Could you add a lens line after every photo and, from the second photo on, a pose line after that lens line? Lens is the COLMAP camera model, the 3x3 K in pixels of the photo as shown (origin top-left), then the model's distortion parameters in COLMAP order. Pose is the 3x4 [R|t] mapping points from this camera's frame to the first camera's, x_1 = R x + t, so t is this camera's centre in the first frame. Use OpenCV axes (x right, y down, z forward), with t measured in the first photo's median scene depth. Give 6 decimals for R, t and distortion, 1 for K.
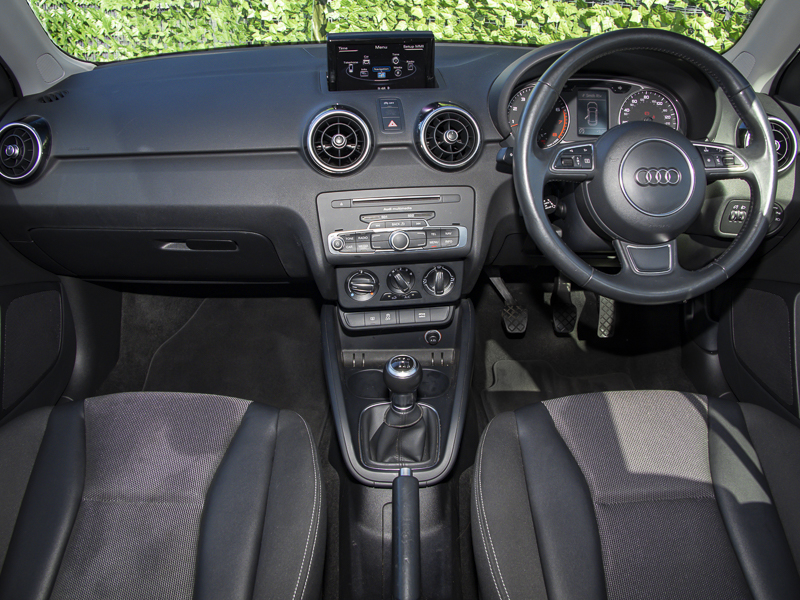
lens RADIAL K [[684.4, 0, 400.0], [0, 684.4, 300.0], [0, 0, 1]] dist [-0.189494, 0.016245]
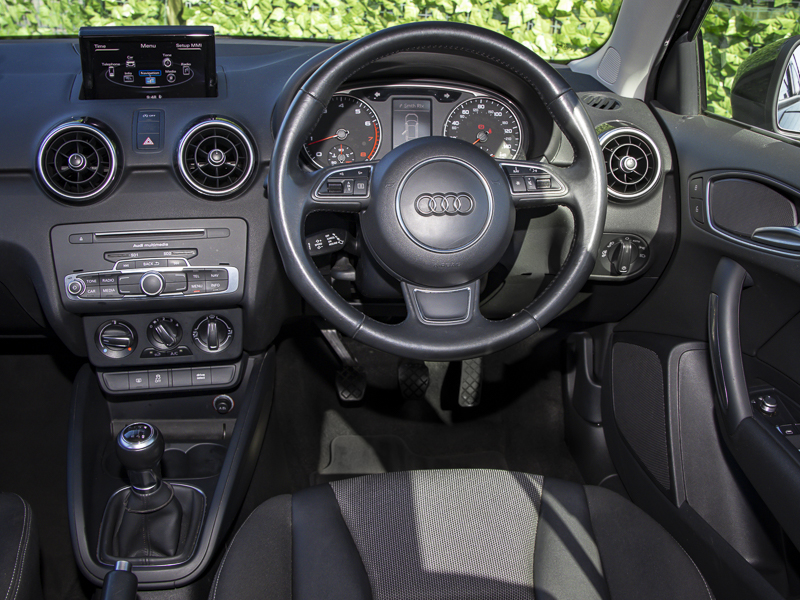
lens RADIAL K [[880.1, 0, 400.2], [0, 880.1, 323.7], [0, 0, 1]] dist [-0.166377, 0.203208]
pose [[0.996873, 0.003224, 0.078953, 0.203612], [0.000499, 0.998891, -0.047086, 0.009511], [-0.079017, 0.046978, 0.995766, -0.055493]]
